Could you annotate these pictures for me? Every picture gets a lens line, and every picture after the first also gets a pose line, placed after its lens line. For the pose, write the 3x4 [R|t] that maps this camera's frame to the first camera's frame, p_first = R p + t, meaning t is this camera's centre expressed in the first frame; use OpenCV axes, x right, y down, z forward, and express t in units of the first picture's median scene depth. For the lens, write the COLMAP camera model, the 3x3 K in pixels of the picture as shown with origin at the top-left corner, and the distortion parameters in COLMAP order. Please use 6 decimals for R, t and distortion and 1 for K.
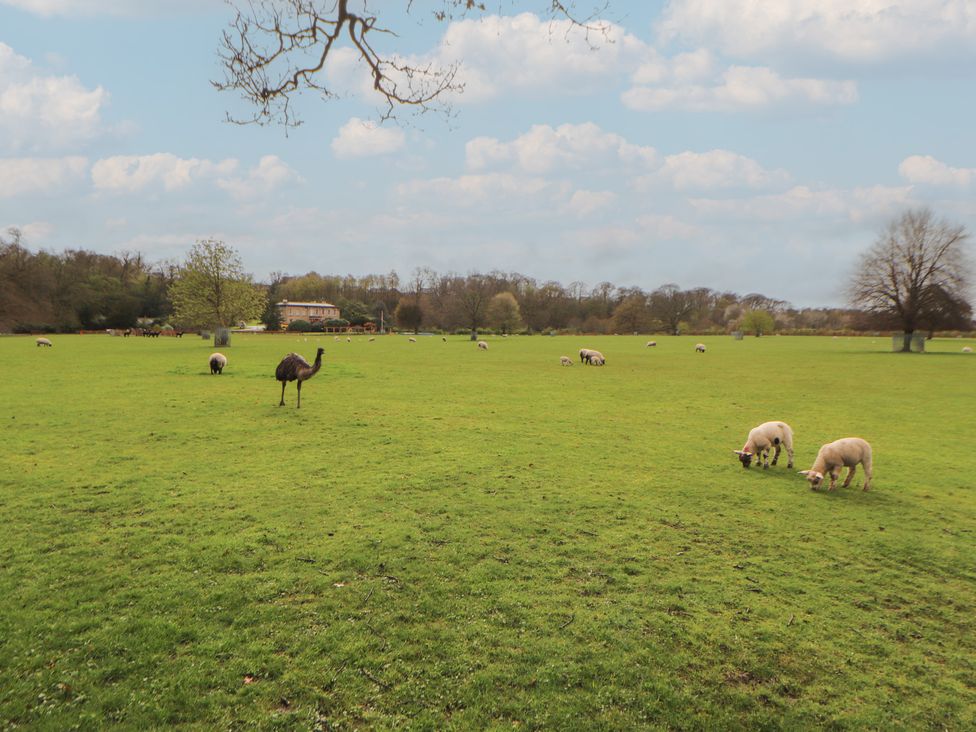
lens RADIAL K [[507.6, 0, 491.7], [0, 507.6, 352.9], [0, 0, 1]] dist [-0.002820, -0.009597]
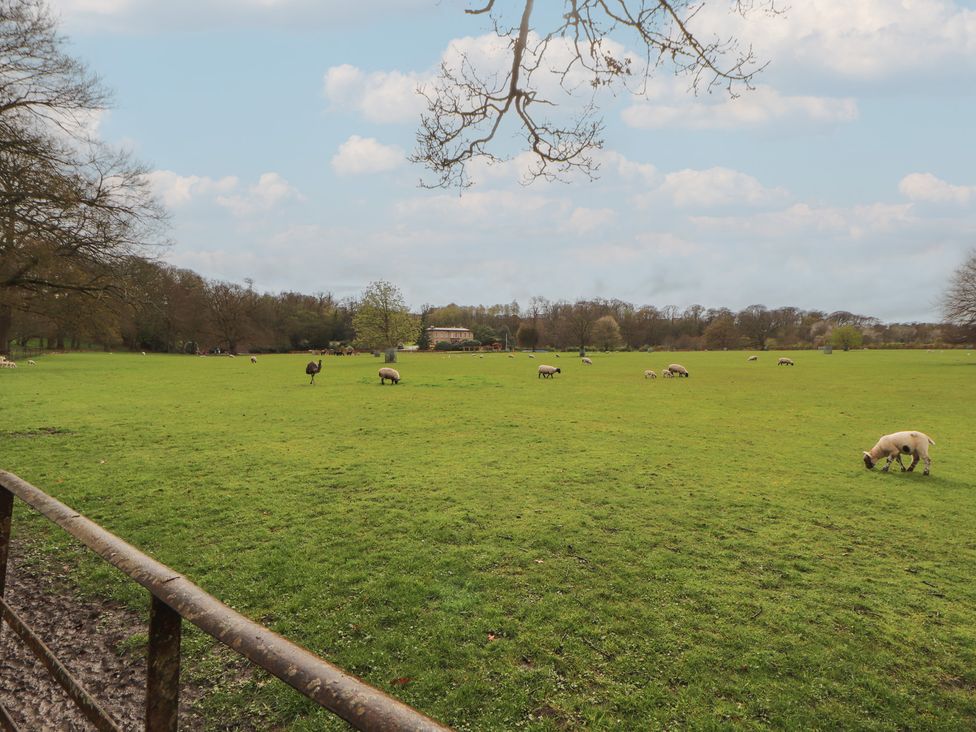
lens RADIAL K [[410.8, 0, 488.0], [0, 410.8, 366.0], [0, 0, 1]] dist [-0.024452, -0.001145]
pose [[0.980303, -0.004064, -0.197457, -0.160535], [0.003628, 0.999990, -0.002574, -0.000323], [0.197465, 0.001807, 0.980308, 0.021823]]
